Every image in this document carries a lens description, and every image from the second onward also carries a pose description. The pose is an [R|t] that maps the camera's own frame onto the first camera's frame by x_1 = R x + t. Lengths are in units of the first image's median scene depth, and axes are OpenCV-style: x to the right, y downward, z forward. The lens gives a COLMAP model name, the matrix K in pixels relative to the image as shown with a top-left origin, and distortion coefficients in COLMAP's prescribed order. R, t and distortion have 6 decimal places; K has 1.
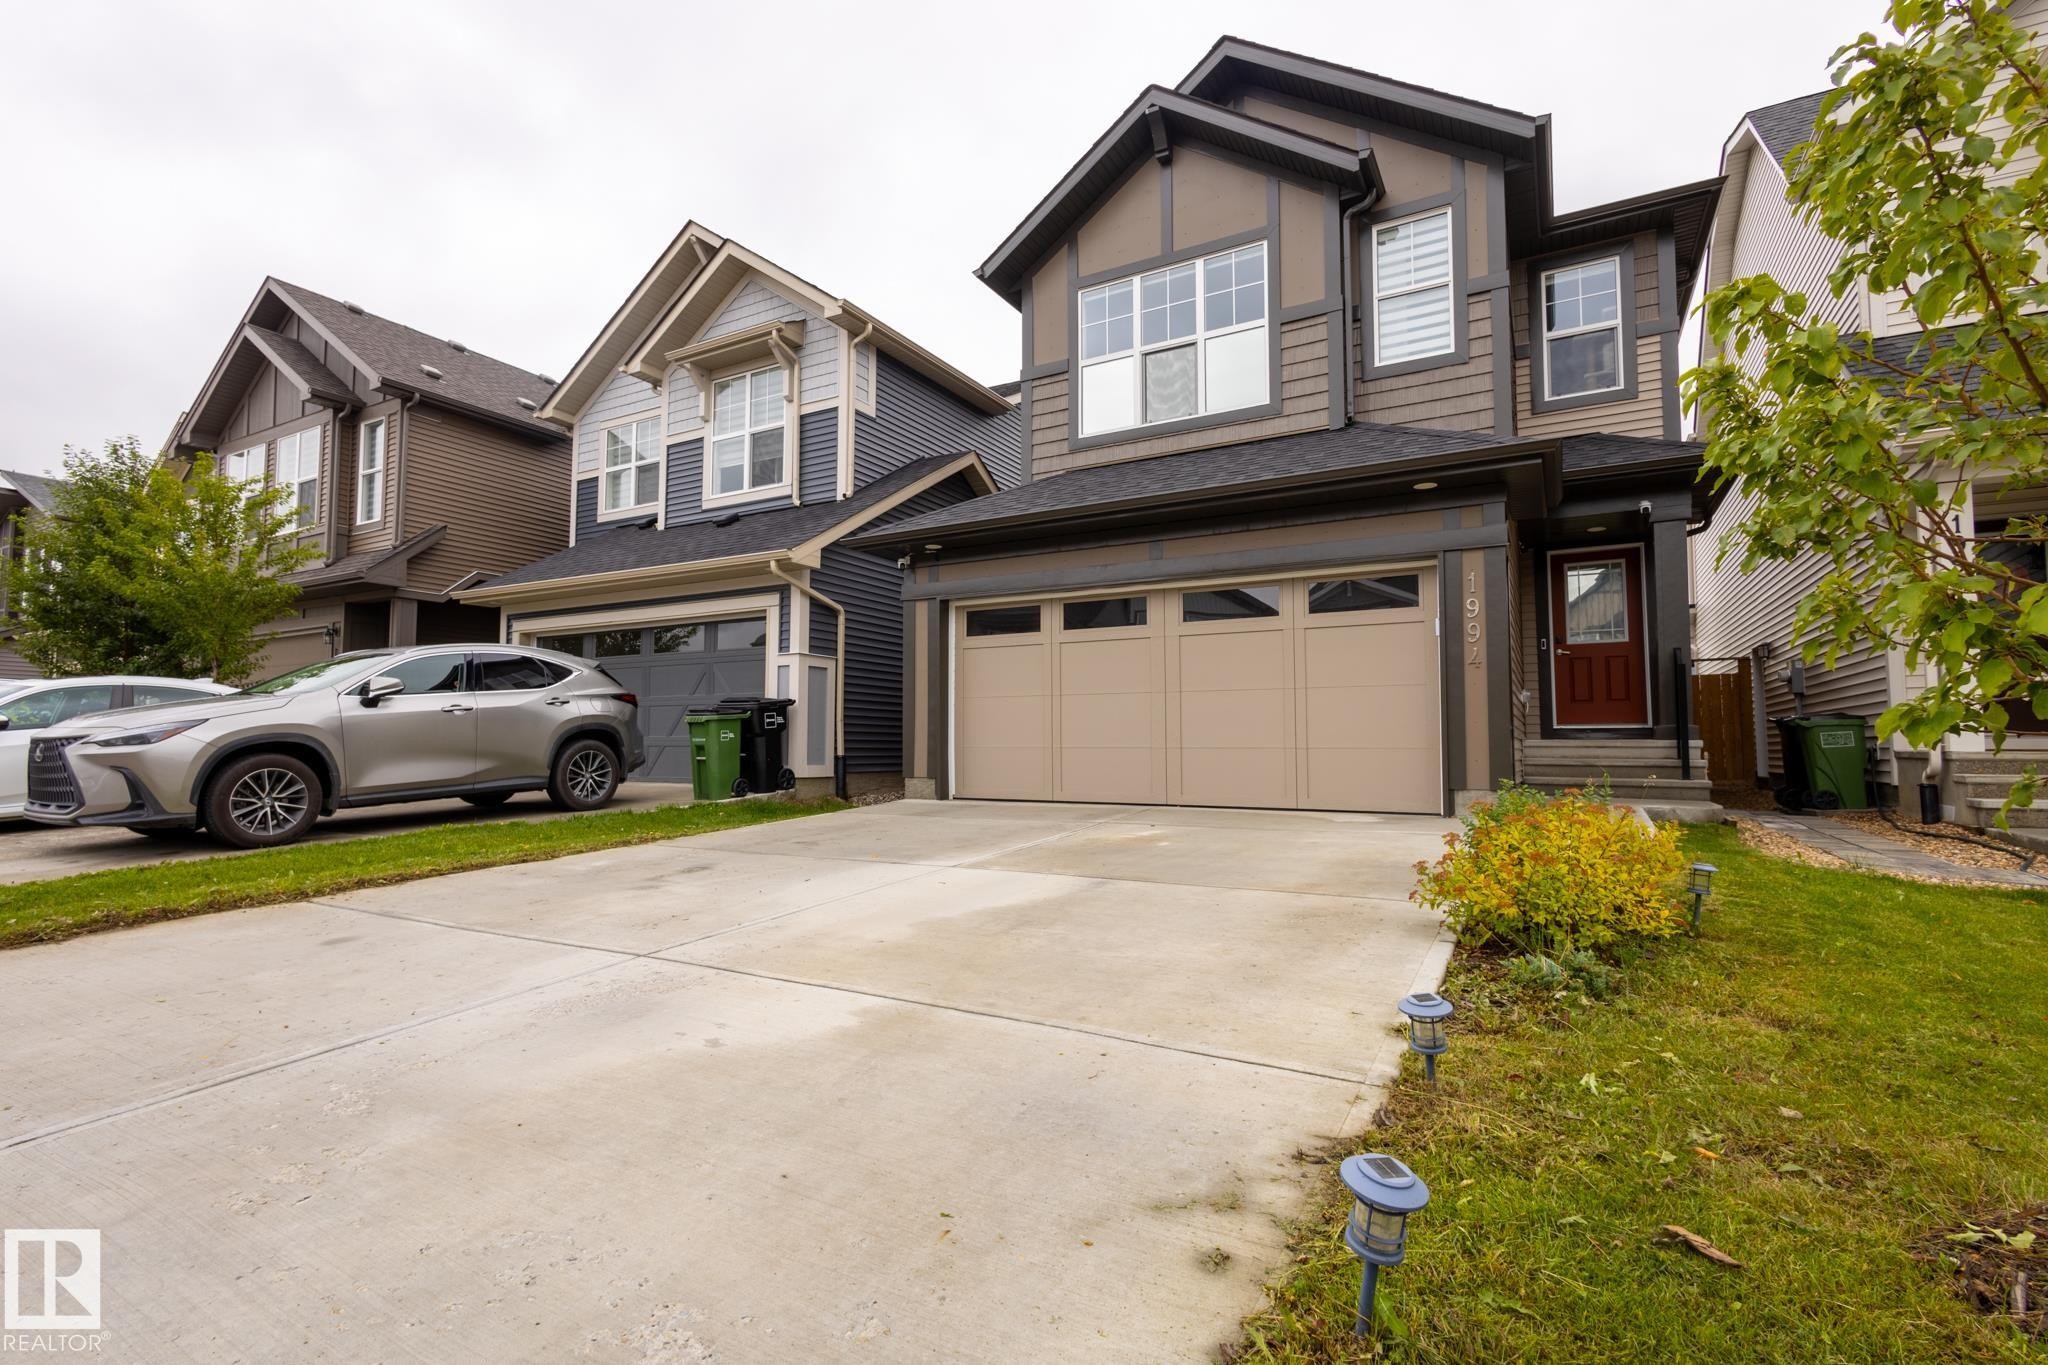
lens RADIAL K [[943.7, 0, 1021.6], [0, 943.7, 686.4], [0, 0, 1]] dist [0.015796, -0.006420]
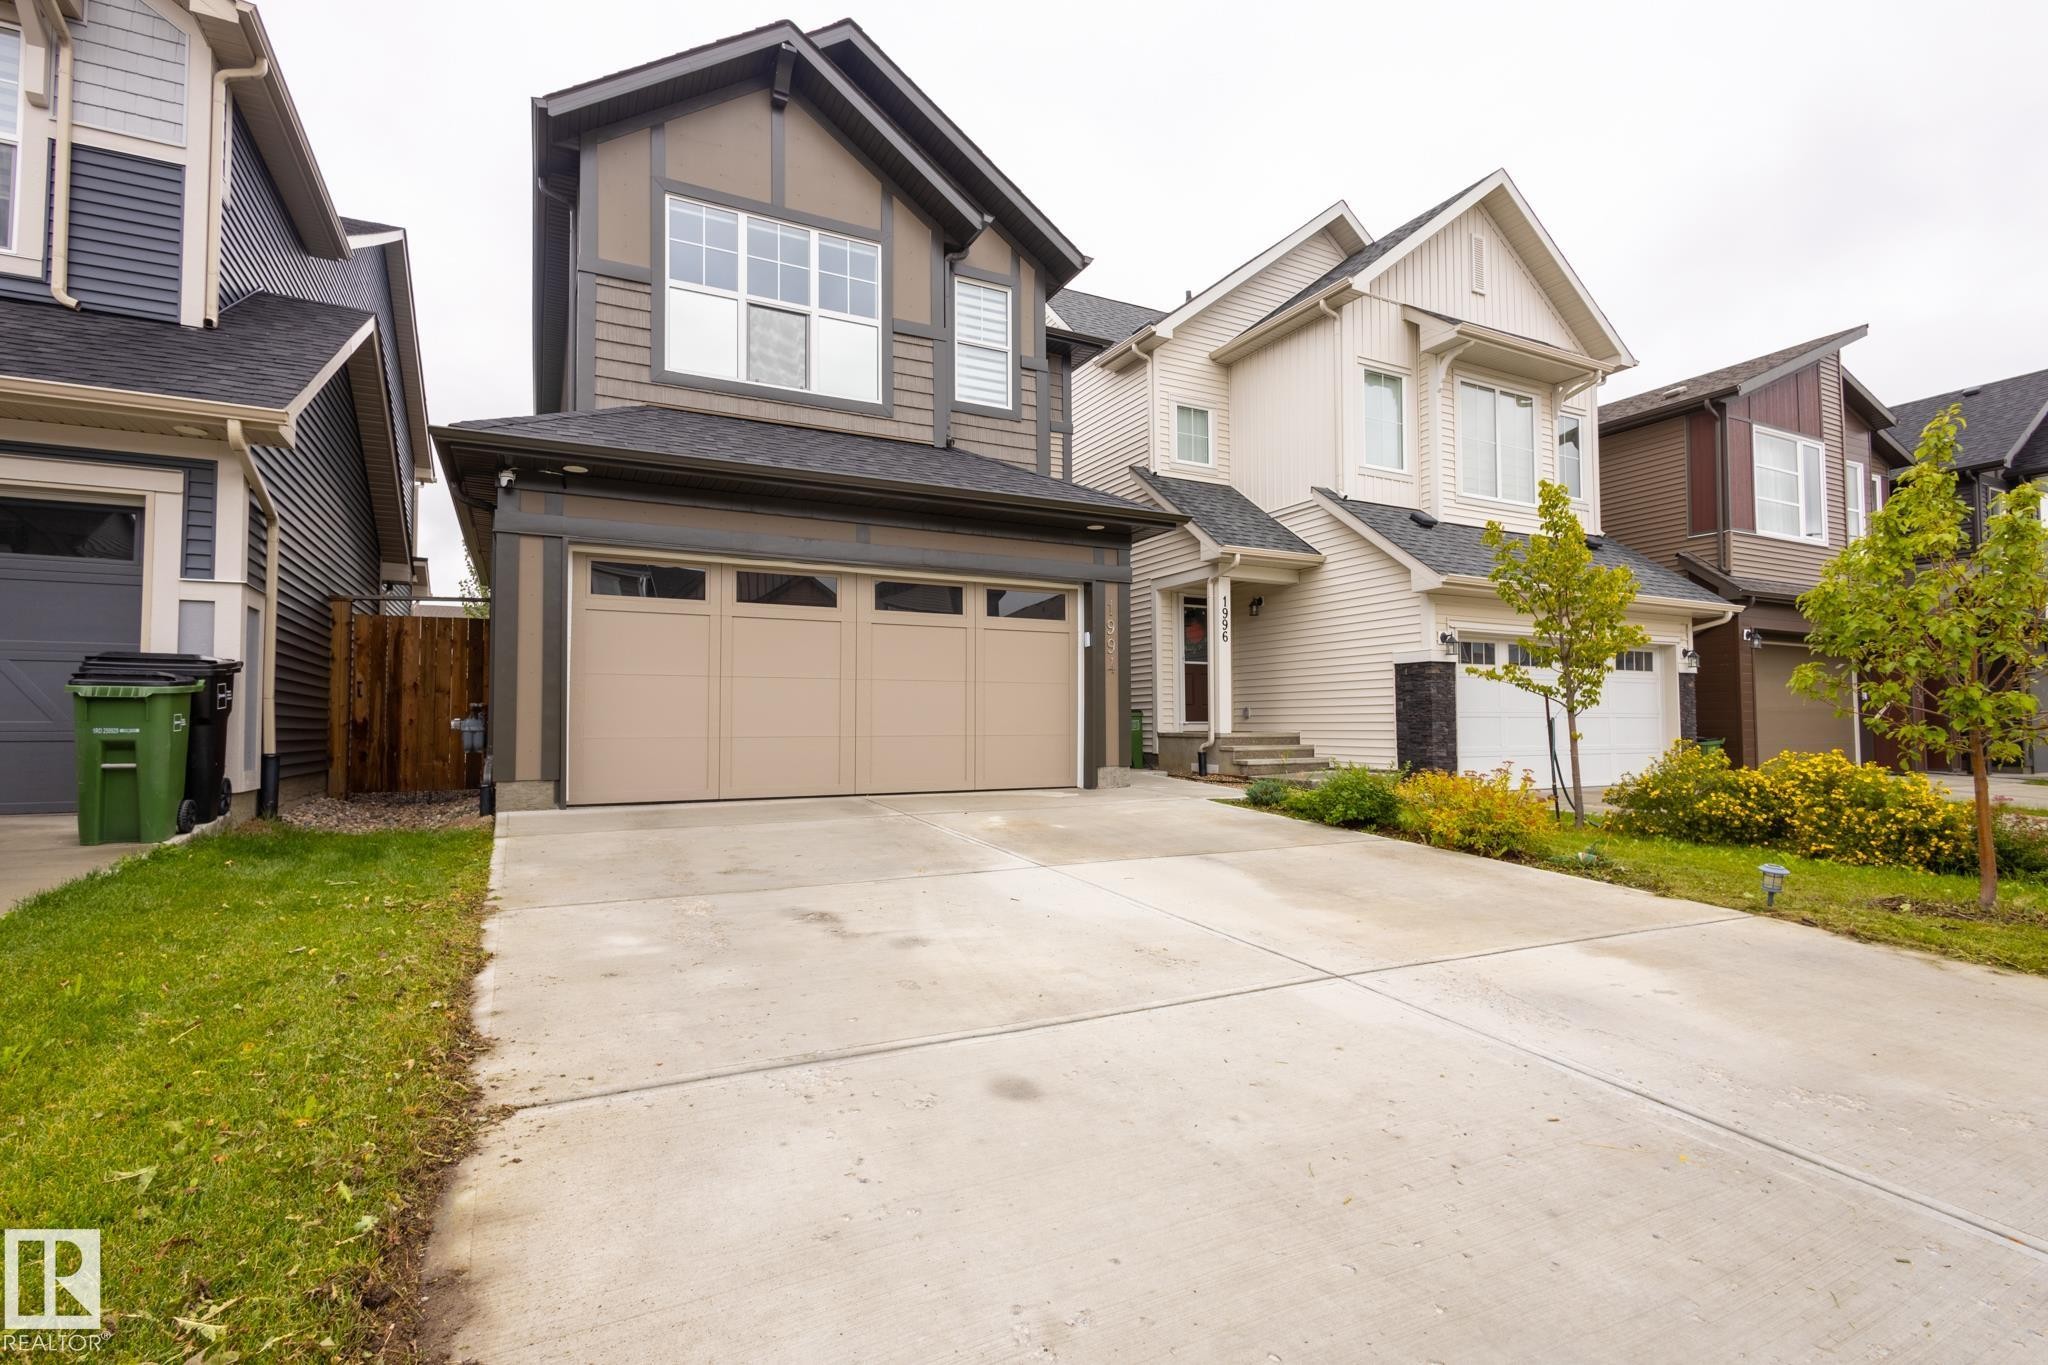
lens RADIAL K [[943.7, 0, 1021.6], [0, 943.7, 686.4], [0, 0, 1]] dist [0.015796, -0.006420]
pose [[0.551270, 0.034273, 0.833623, -0.488195], [-0.048984, 0.998762, -0.008670, 0.011461], [-0.832888, -0.036055, 0.552266, 0.275976]]
